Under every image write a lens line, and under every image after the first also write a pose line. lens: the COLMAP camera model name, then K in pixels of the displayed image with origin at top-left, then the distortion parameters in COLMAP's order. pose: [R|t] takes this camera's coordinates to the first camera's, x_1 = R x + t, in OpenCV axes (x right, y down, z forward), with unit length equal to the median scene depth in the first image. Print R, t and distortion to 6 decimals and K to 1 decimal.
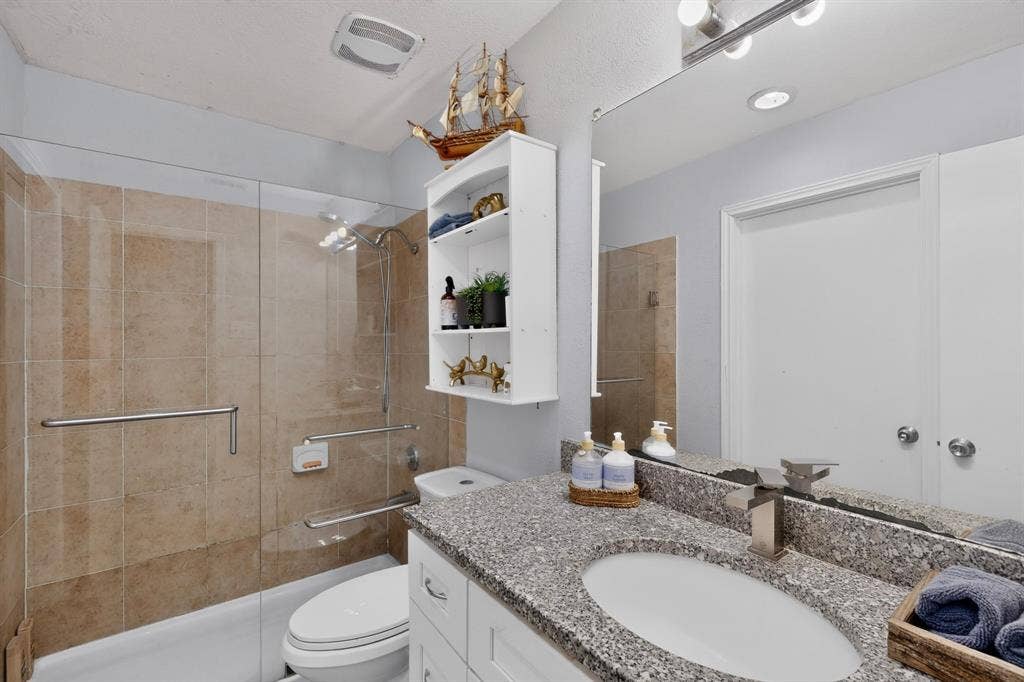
lens RADIAL K [[451.3, 0, 512.2], [0, 451.3, 340.7], [0, 0, 1]] dist [0.002219, 0.000191]
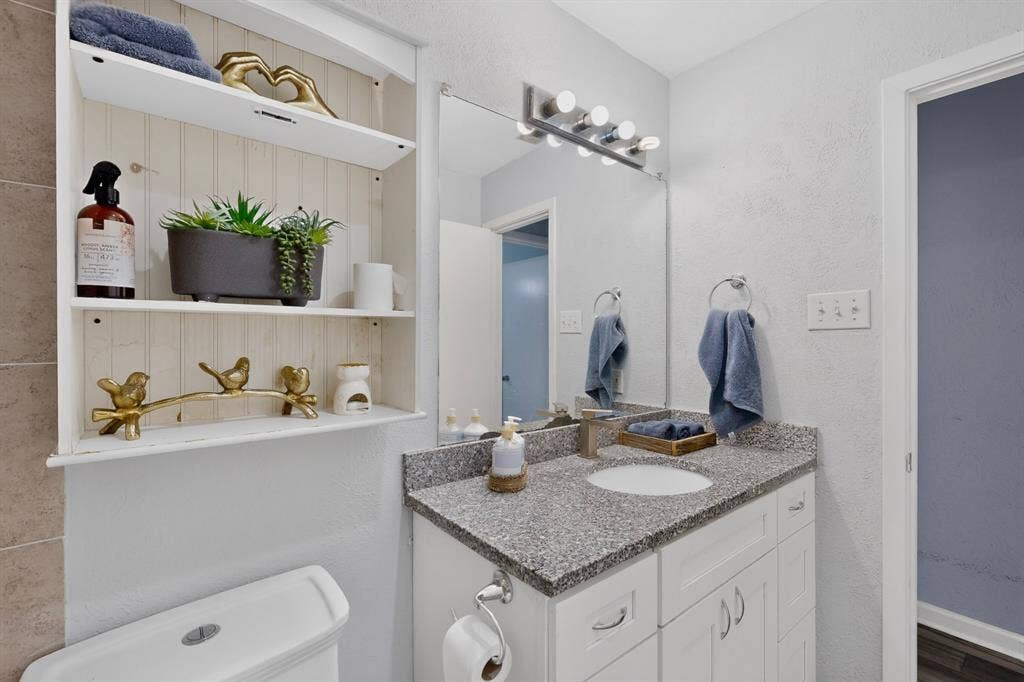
lens RADIAL K [[451.3, 0, 512.5], [0, 451.3, 340.4], [0, 0, 1]] dist [0.002219, 0.000191]
pose [[-0.047887, -0.006613, 0.998831, -0.970457], [-0.004779, 0.999968, 0.006391, 0.014083], [-0.998841, -0.004467, -0.047917, 1.175241]]
